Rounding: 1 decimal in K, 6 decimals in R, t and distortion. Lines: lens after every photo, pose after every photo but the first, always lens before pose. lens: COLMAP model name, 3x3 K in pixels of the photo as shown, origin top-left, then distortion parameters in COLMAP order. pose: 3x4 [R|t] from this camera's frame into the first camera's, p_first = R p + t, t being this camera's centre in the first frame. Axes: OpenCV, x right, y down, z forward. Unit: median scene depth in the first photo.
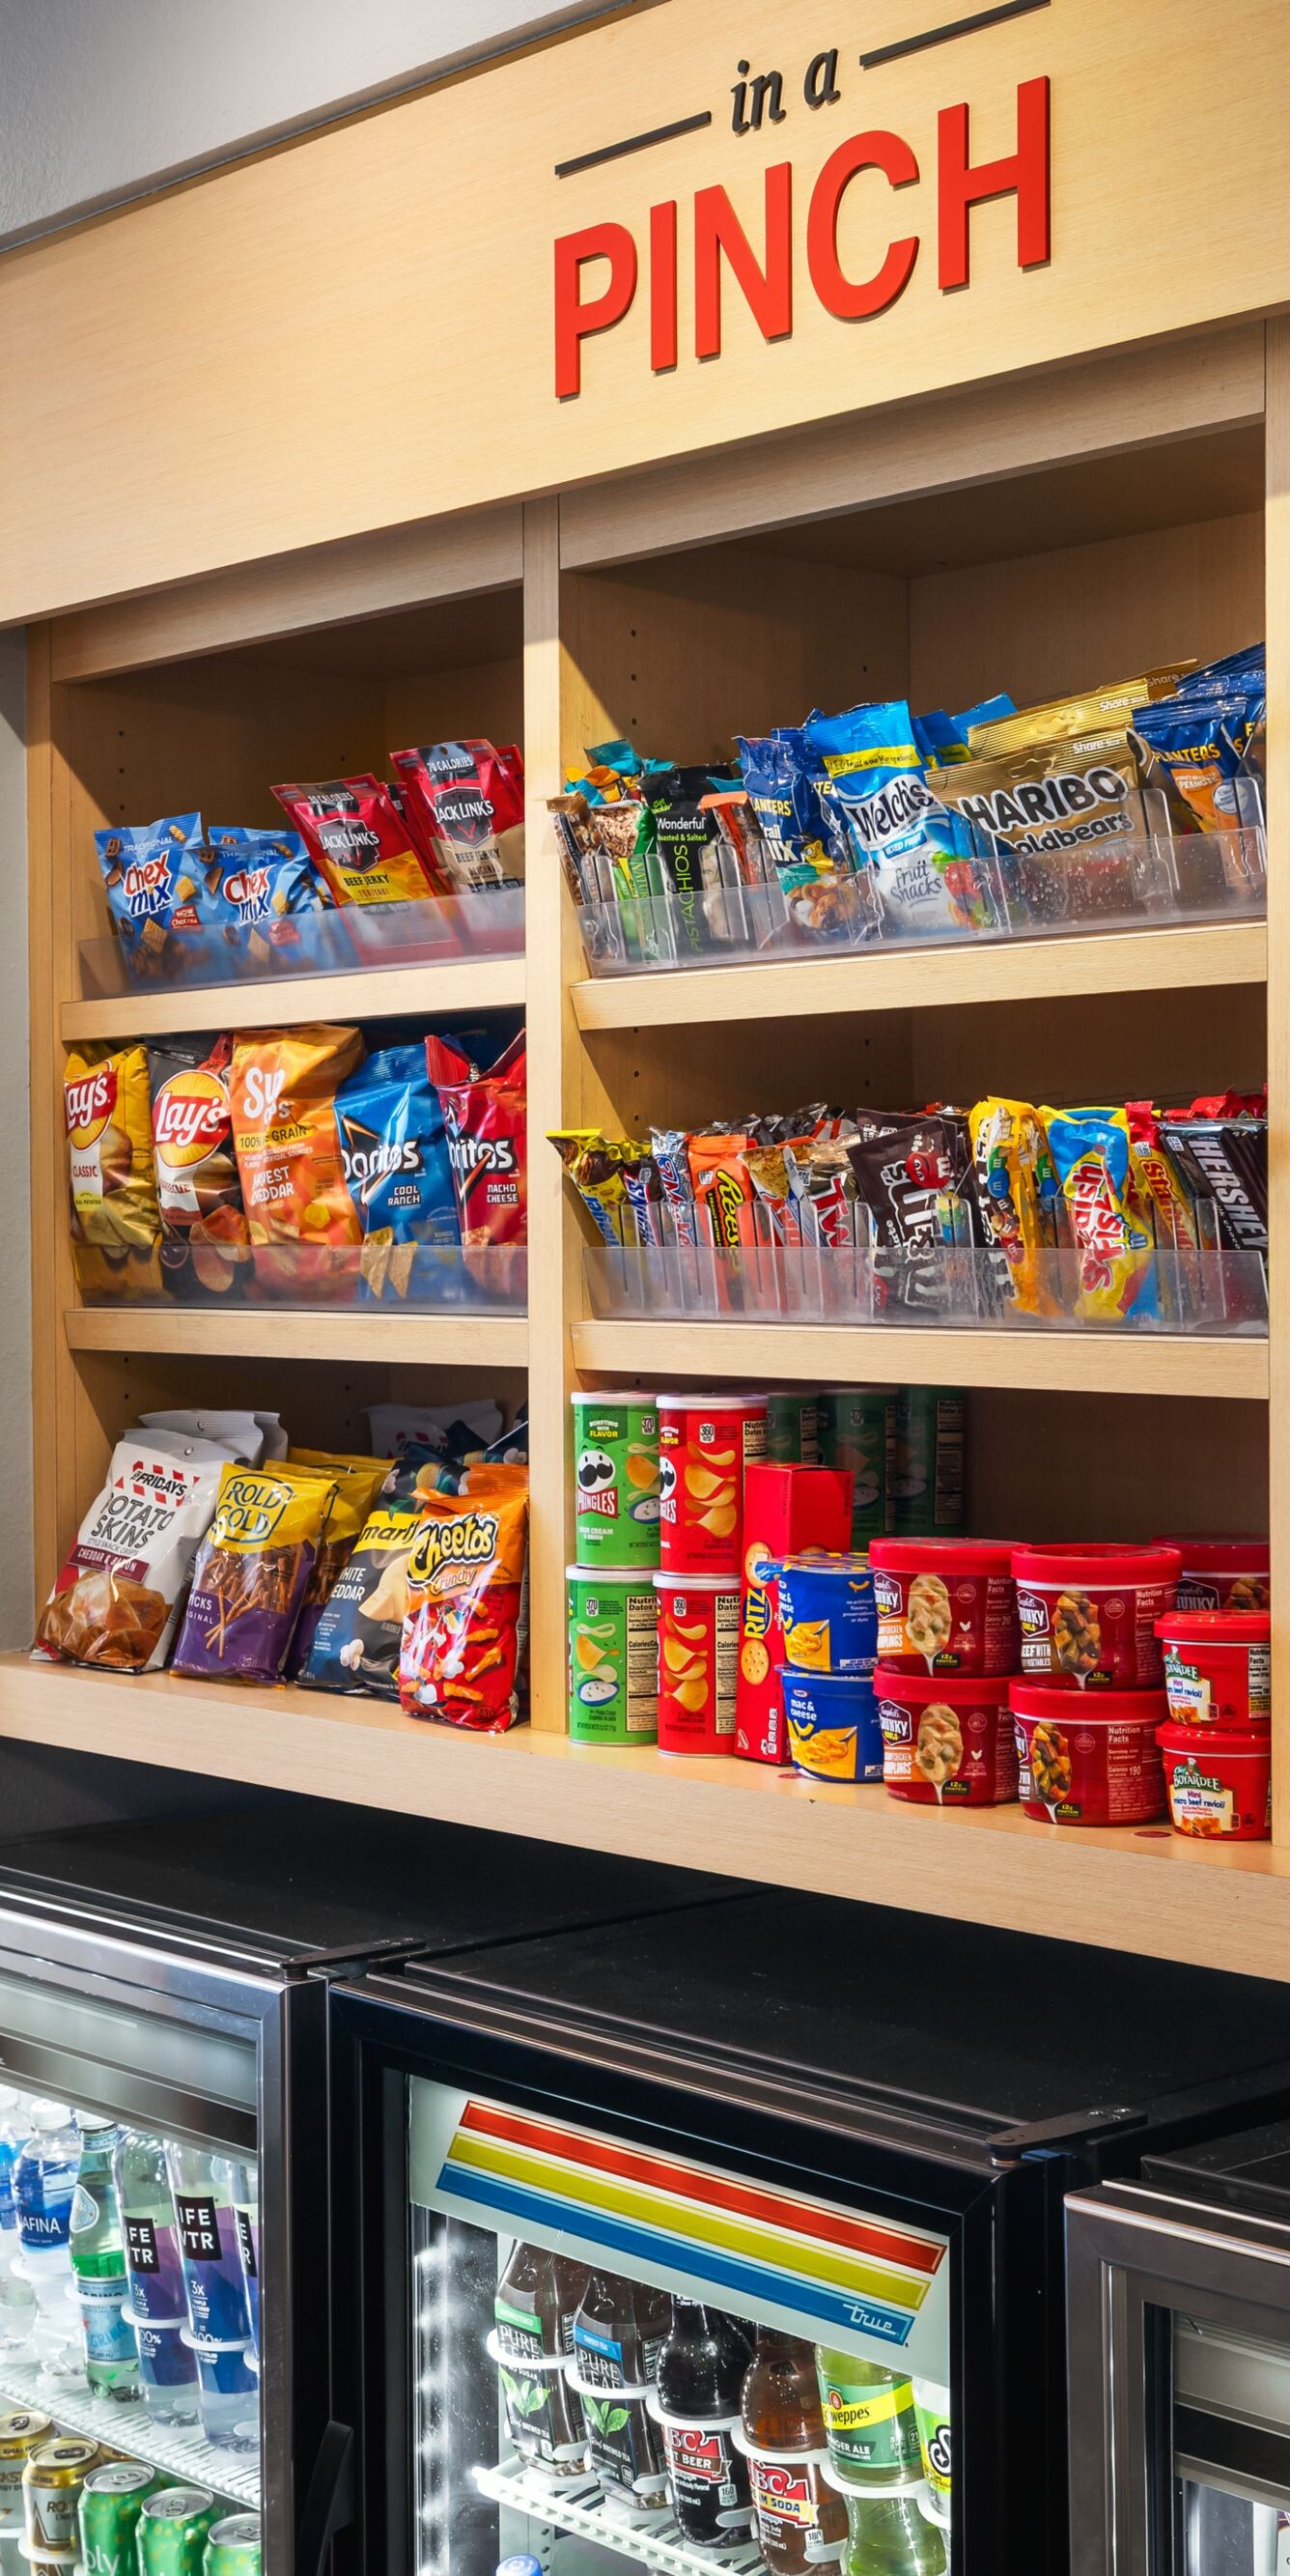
lens RADIAL K [[3437.3, 0, 645.2], [0, 3437.3, 1290.2], [0, 0, 1]] dist [0.009803, 0.000000]
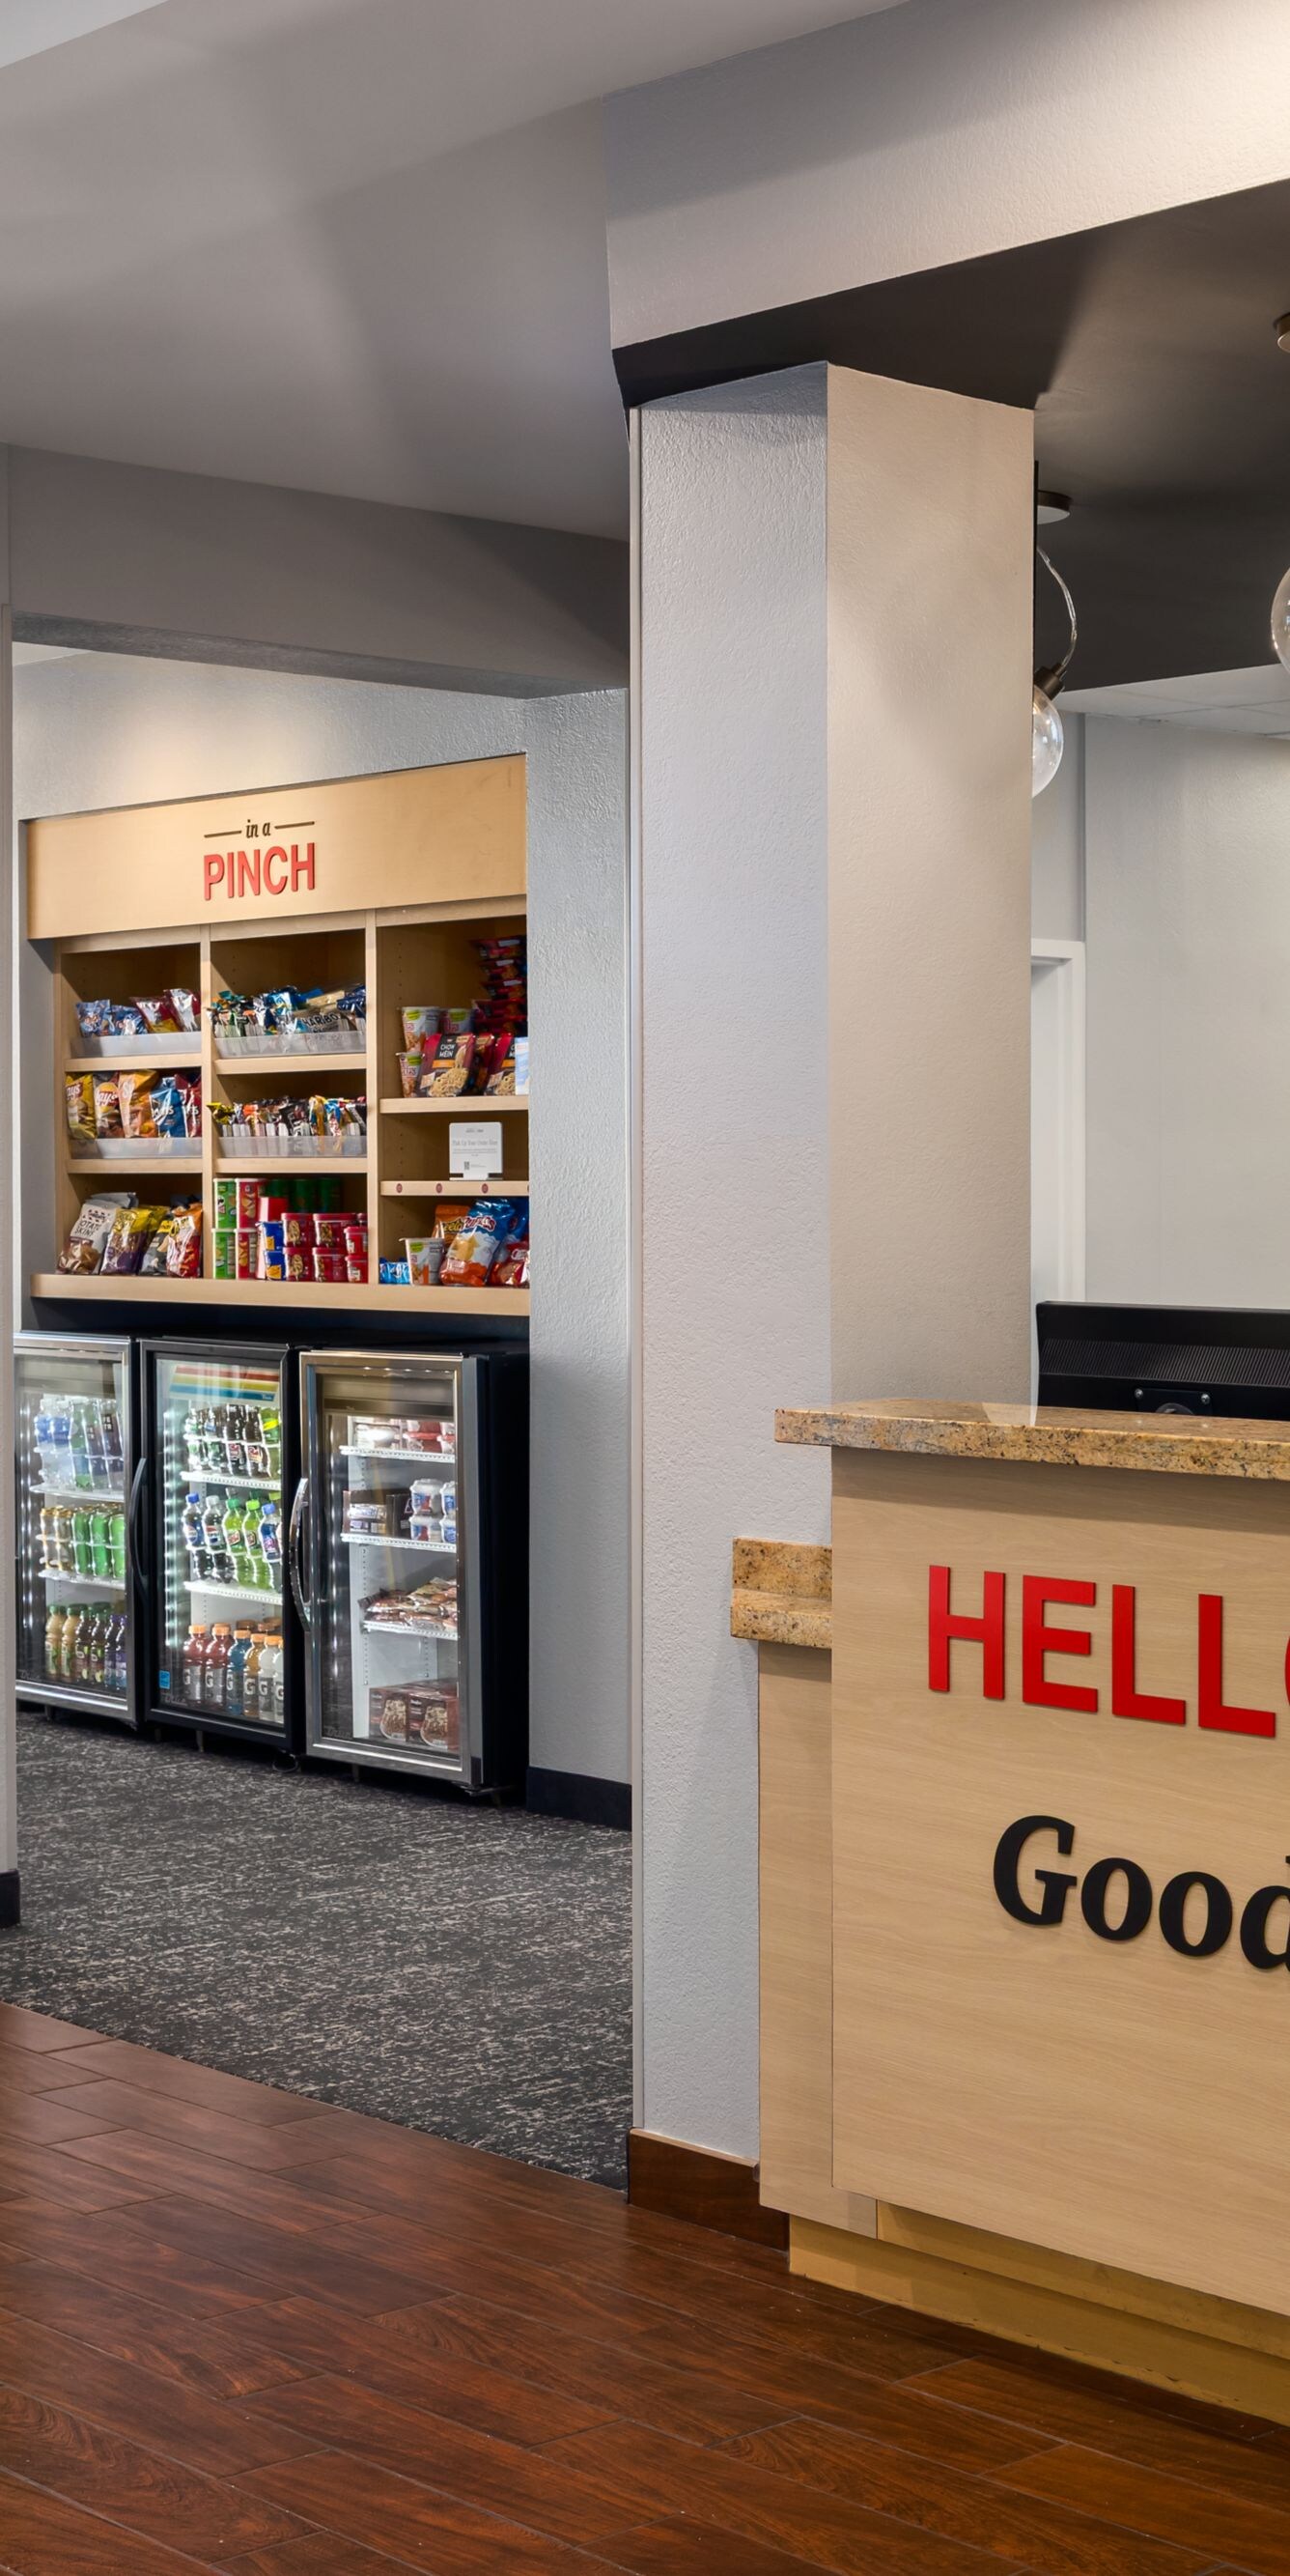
lens RADIAL K [[3638.0, 0, 645.5], [0, 3638.0, 1286.3], [0, 0, 1]] dist [-0.008400, 0.000000]
pose [[0.999999, 0.000780, -0.001061, 0.420846], [-0.000764, 0.999887, 0.015045, 0.082986], [0.001073, -0.015045, 0.999886, -2.686873]]
